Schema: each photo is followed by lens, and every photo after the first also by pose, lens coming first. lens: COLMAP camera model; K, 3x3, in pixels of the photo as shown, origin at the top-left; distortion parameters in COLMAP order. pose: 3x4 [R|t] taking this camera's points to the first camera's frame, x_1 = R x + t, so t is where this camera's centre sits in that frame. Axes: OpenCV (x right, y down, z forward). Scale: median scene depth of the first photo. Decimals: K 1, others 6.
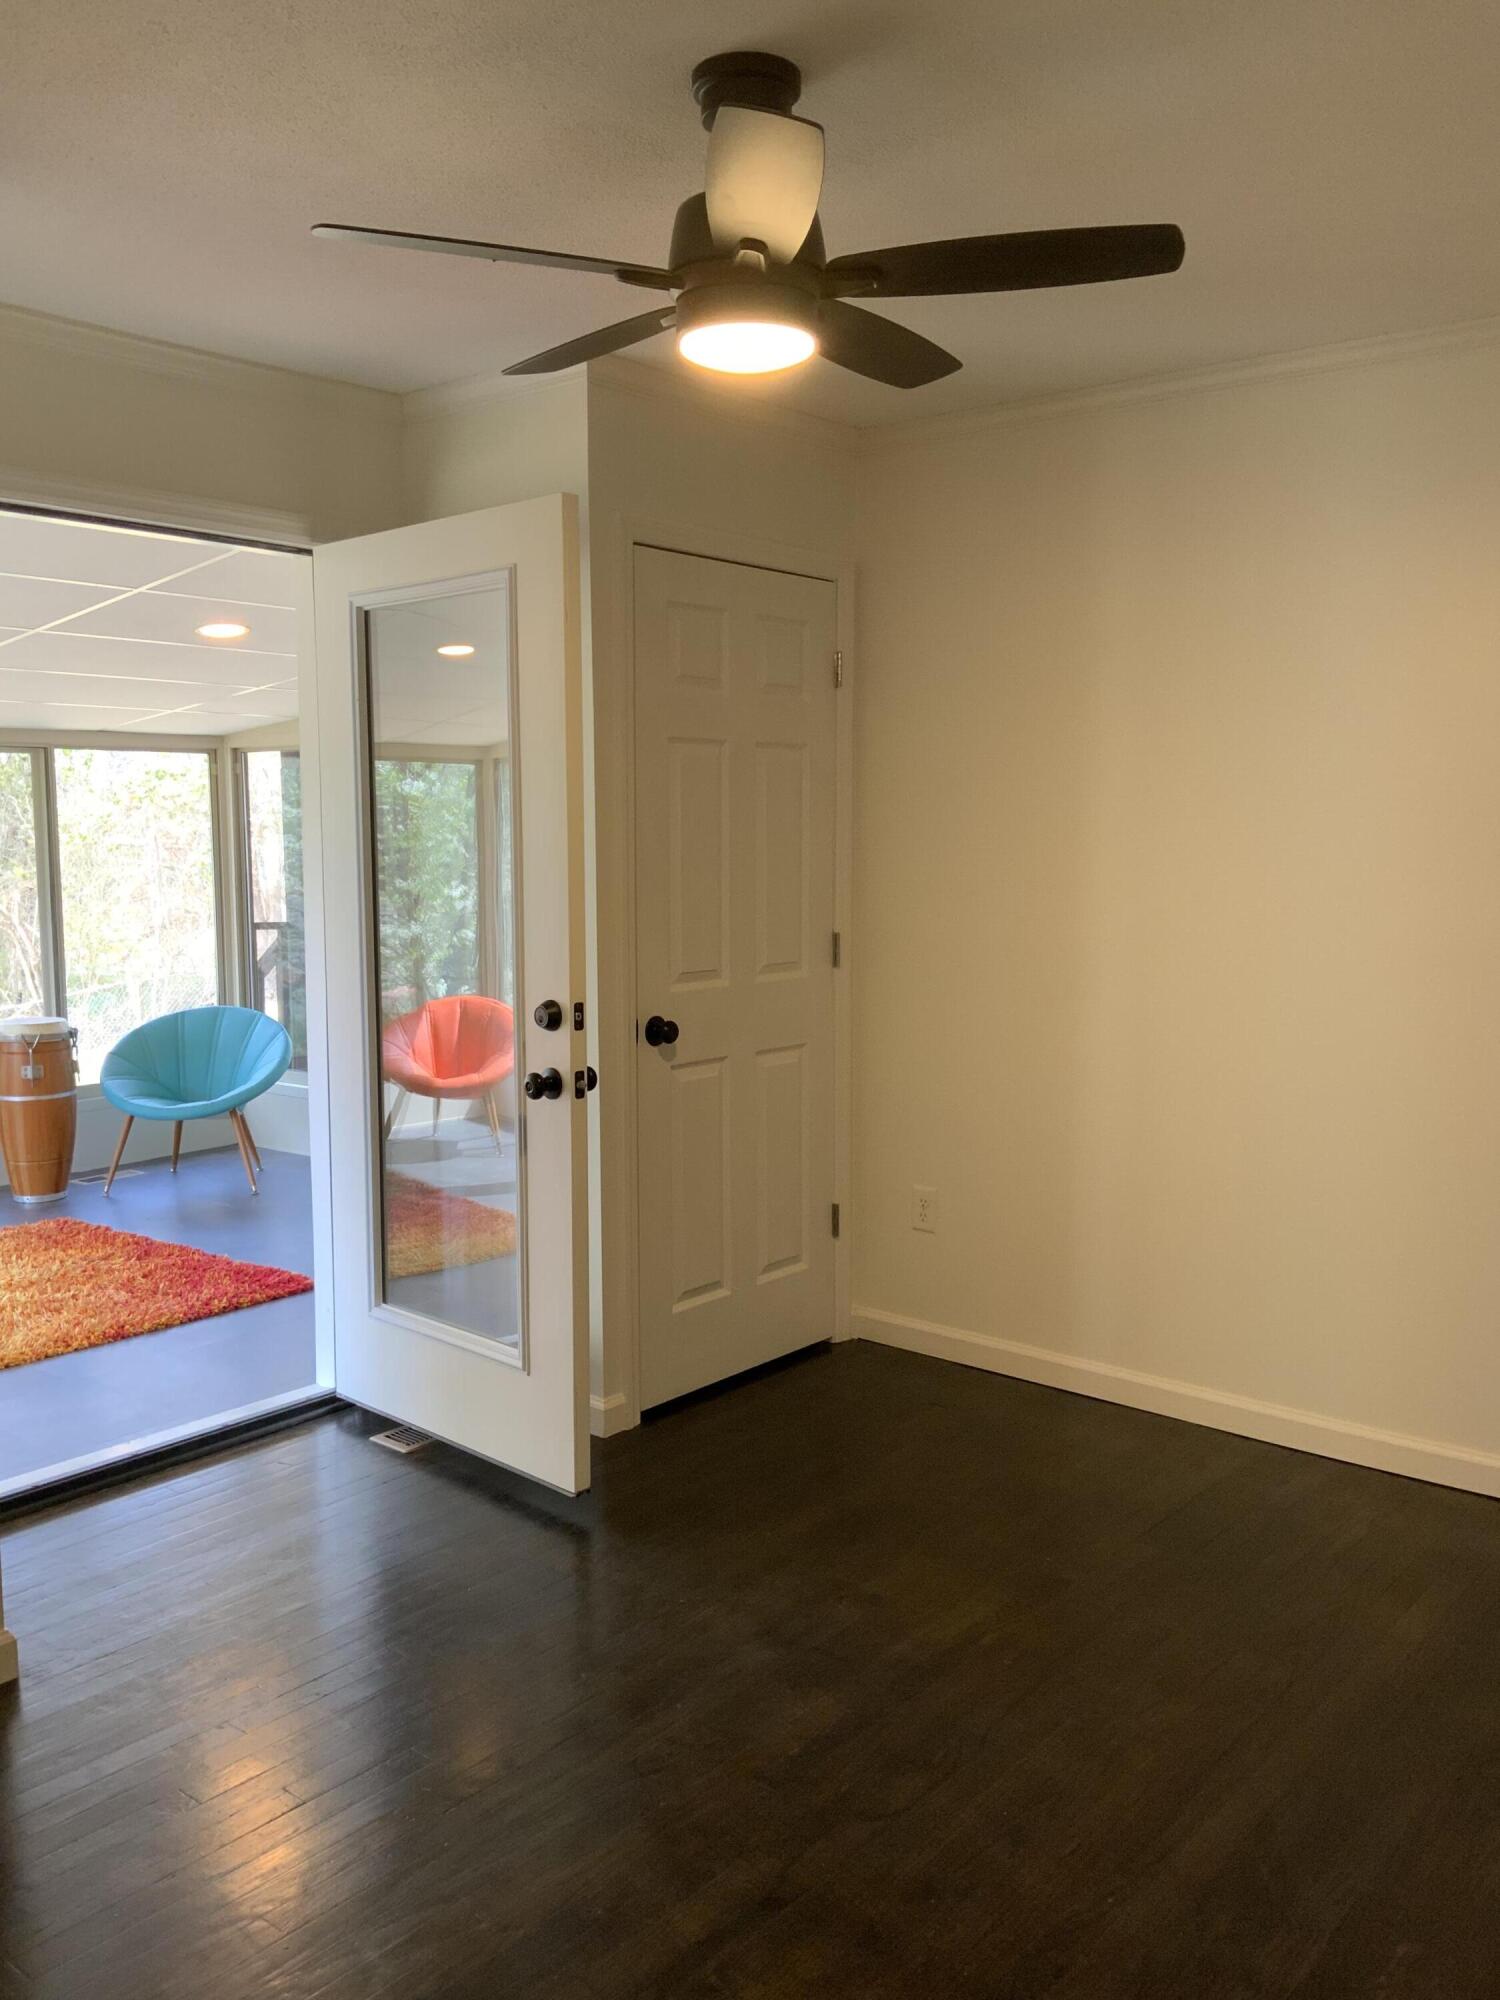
lens RADIAL K [[1662.3, 0, 758.3], [0, 1662.3, 988.4], [0, 0, 1]] dist [0.137368, -0.237921]
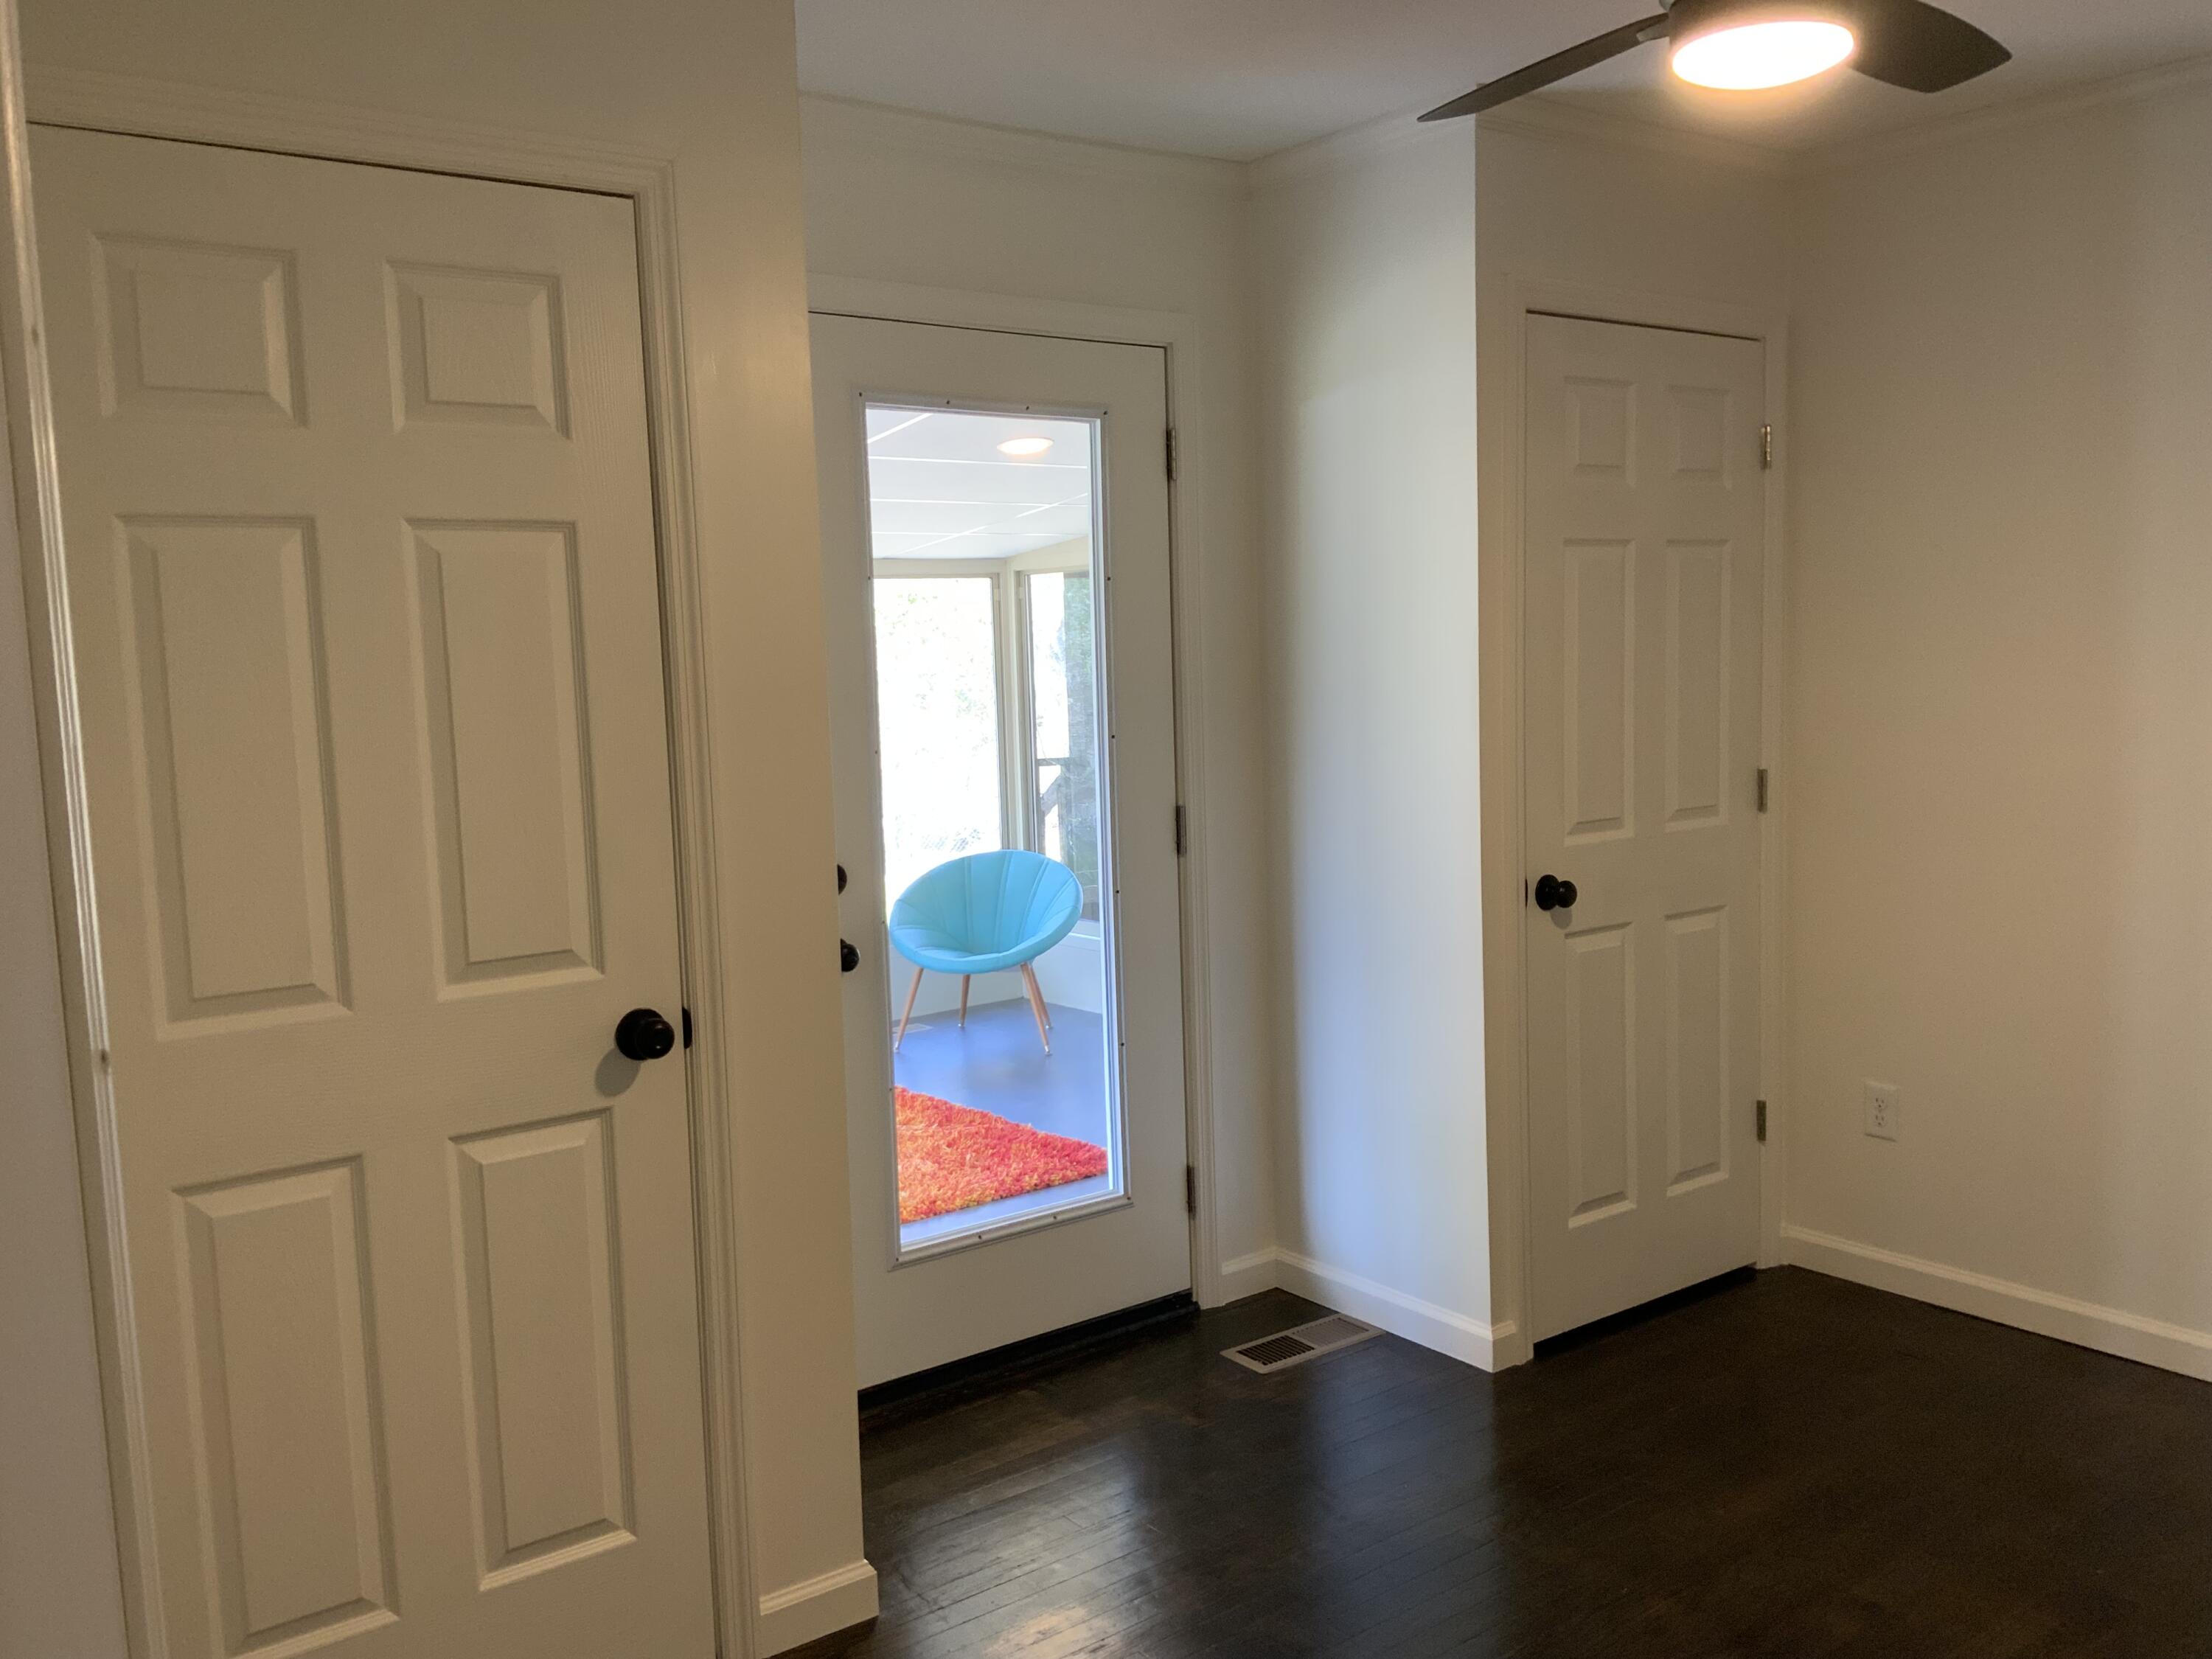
lens RADIAL K [[1838.5, 0, 1106.0], [0, 1838.5, 829.5], [0, 0, 1]] dist [0.137368, -0.237921]
pose [[0.973768, -0.005256, -0.227483, -0.048865], [0.006994, 0.999952, 0.006837, -0.010268], [0.227436, -0.008249, 0.973758, 0.031496]]
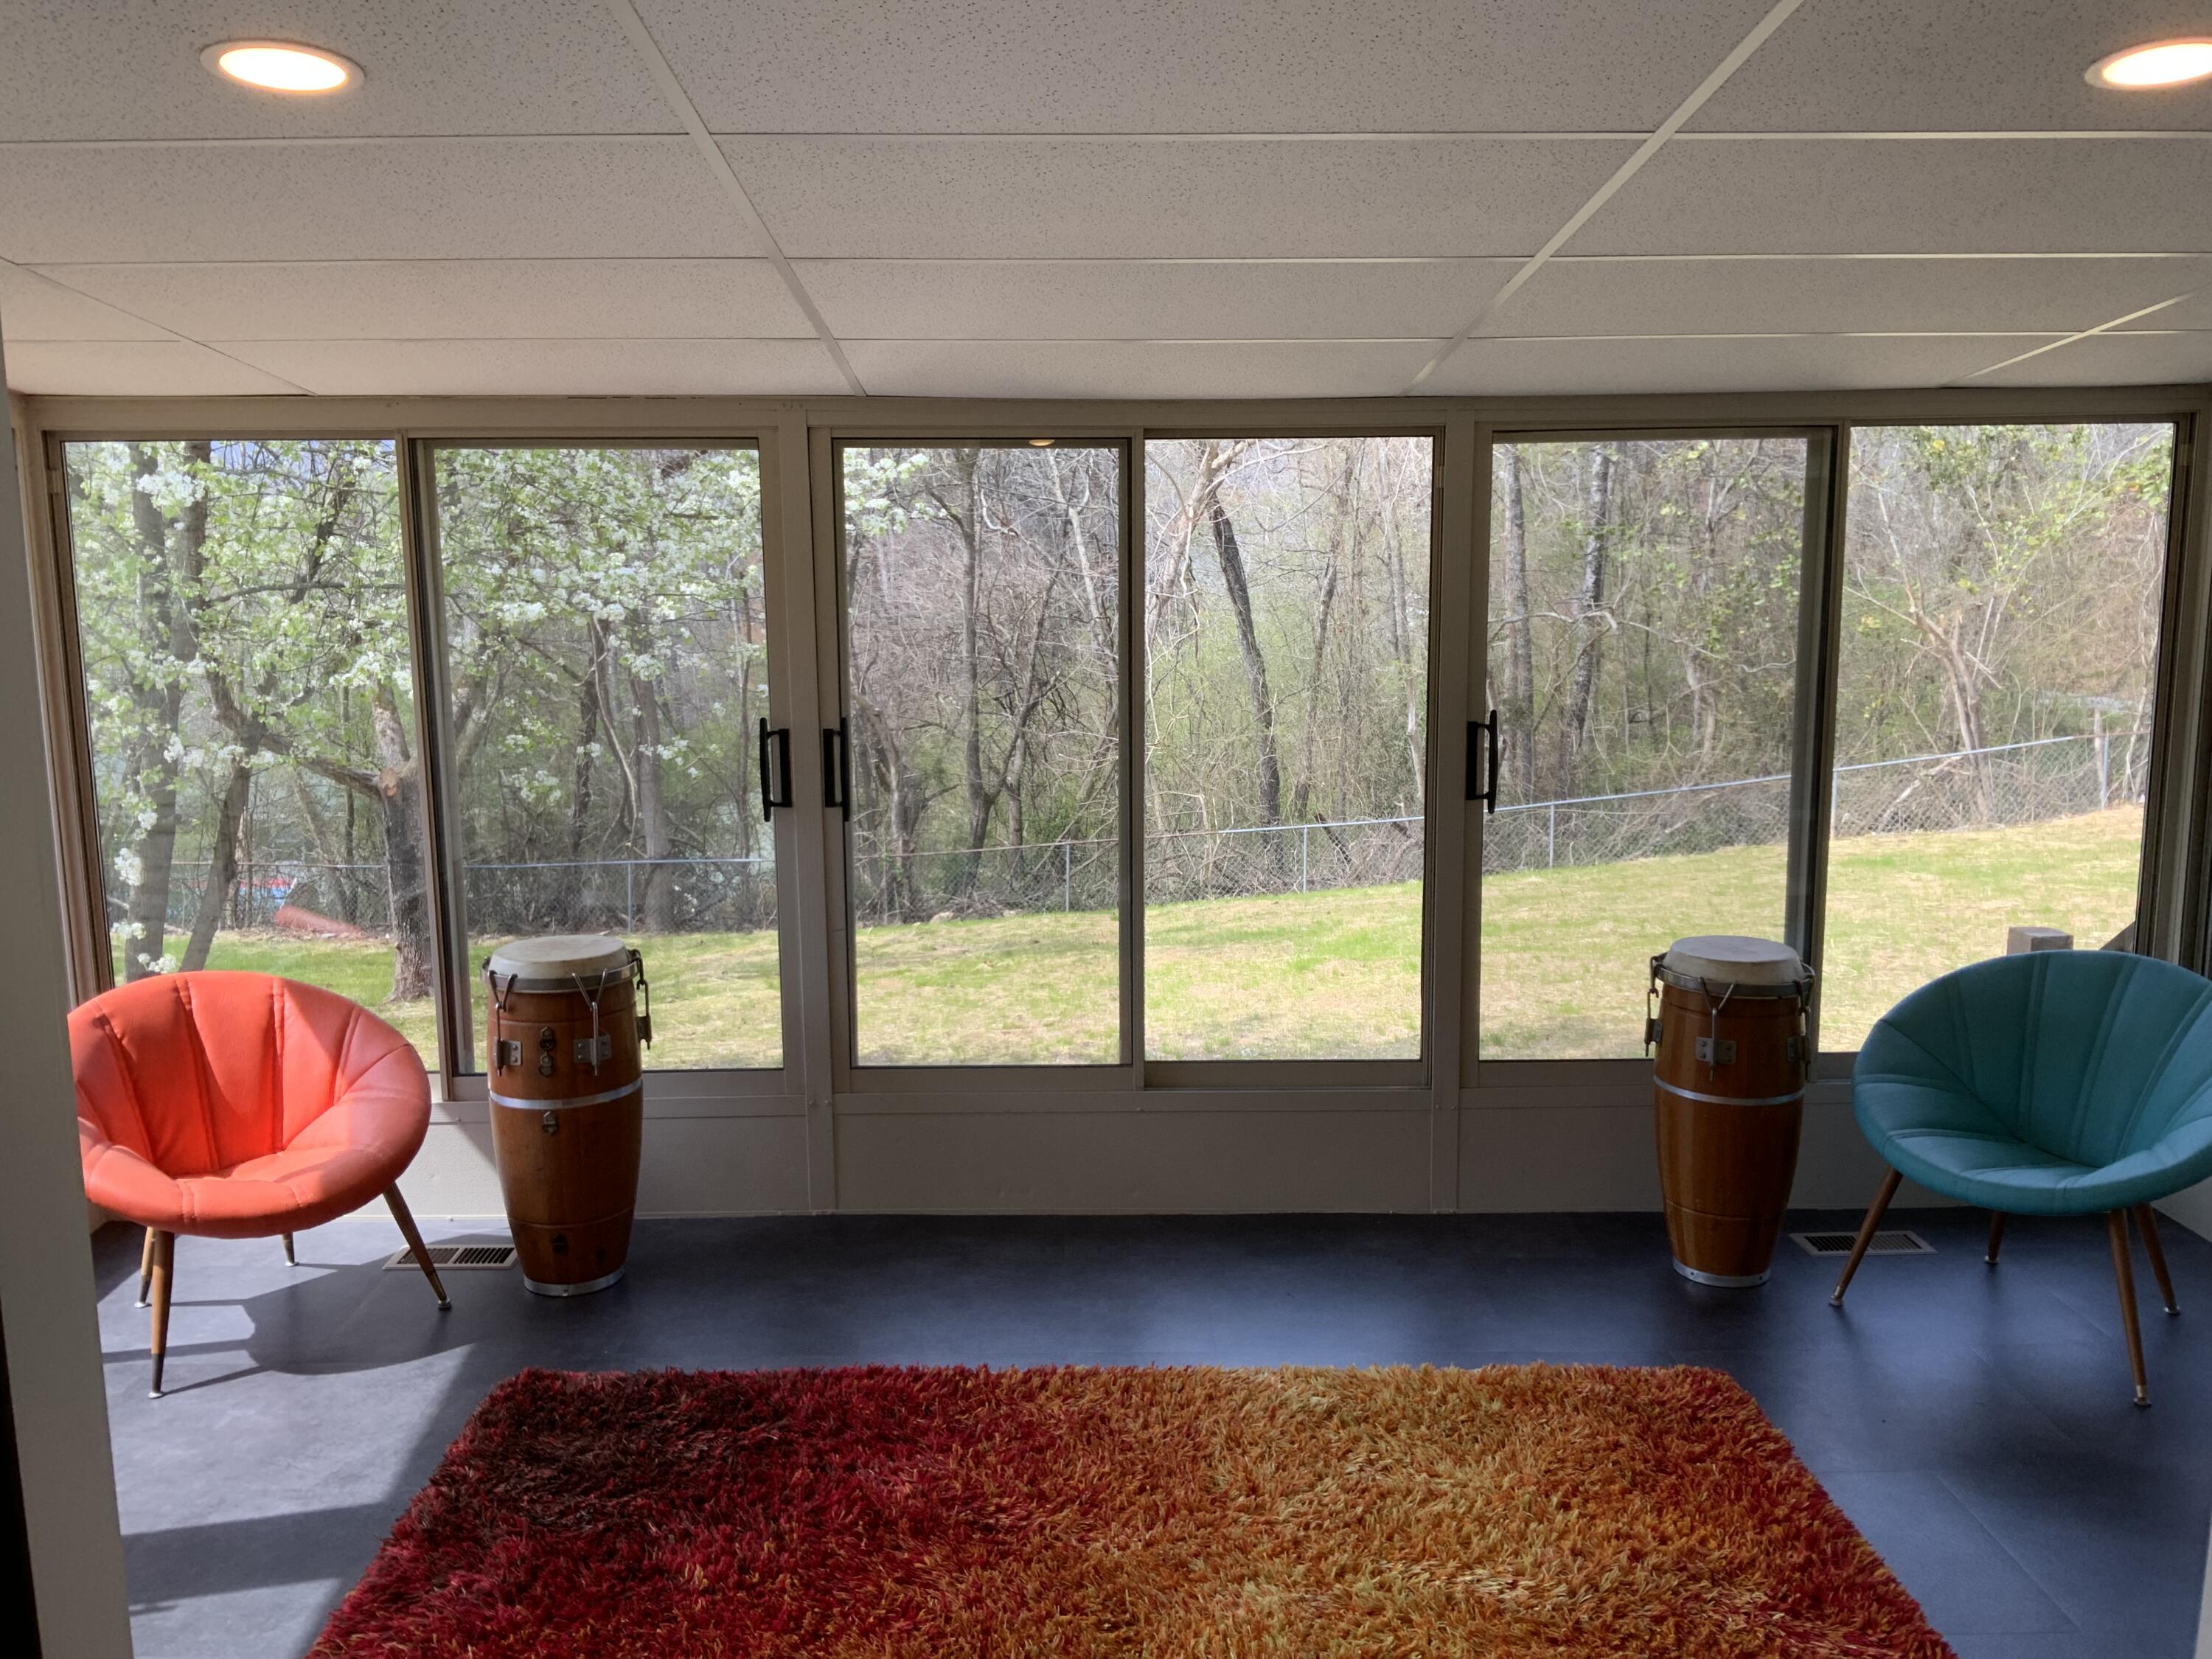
lens RADIAL K [[1838.5, 0, 1106.0], [0, 1838.5, 829.5], [0, 0, 1]] dist [0.137368, -0.237921]
pose [[0.651738, 0.122930, -0.748415, -0.164022], [-0.068824, 0.992292, 0.103055, -0.086148], [0.755315, -0.015656, 0.655175, 0.619720]]
